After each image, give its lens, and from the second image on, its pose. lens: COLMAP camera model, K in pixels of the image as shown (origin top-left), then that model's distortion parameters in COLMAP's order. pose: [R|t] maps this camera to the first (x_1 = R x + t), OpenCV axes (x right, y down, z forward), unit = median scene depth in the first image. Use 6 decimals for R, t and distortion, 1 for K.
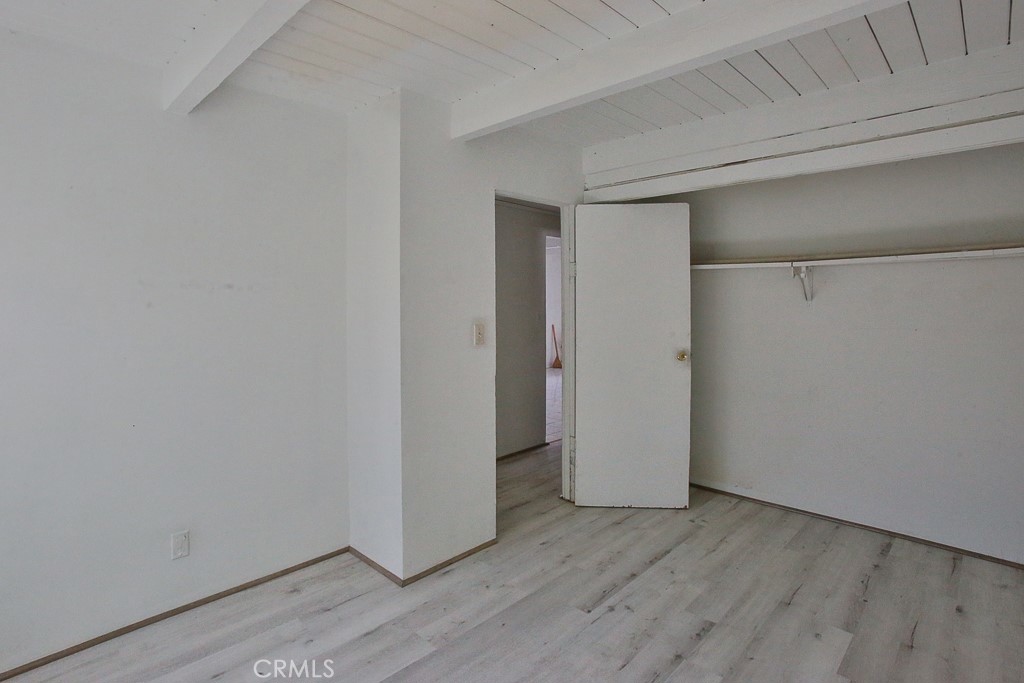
lens RADIAL K [[522.7, 0, 499.6], [0, 522.7, 295.8], [0, 0, 1]] dist [-0.078303, 0.029024]
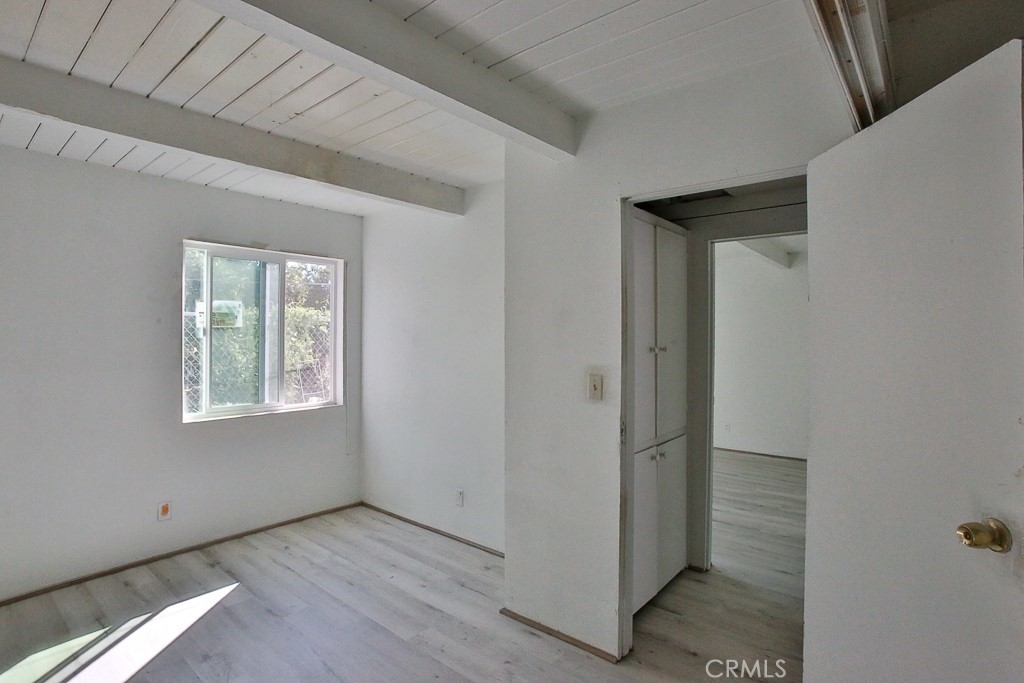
lens RADIAL K [[510.4, 0, 512.0], [0, 510.4, 341.5], [0, 0, 1]] dist [-0.002734, -0.000316]
pose [[0.077450, 0.008286, -0.996962, 0.877449], [0.000908, 0.999964, 0.008382, -0.004075], [0.996996, -0.001554, 0.077440, 0.950275]]
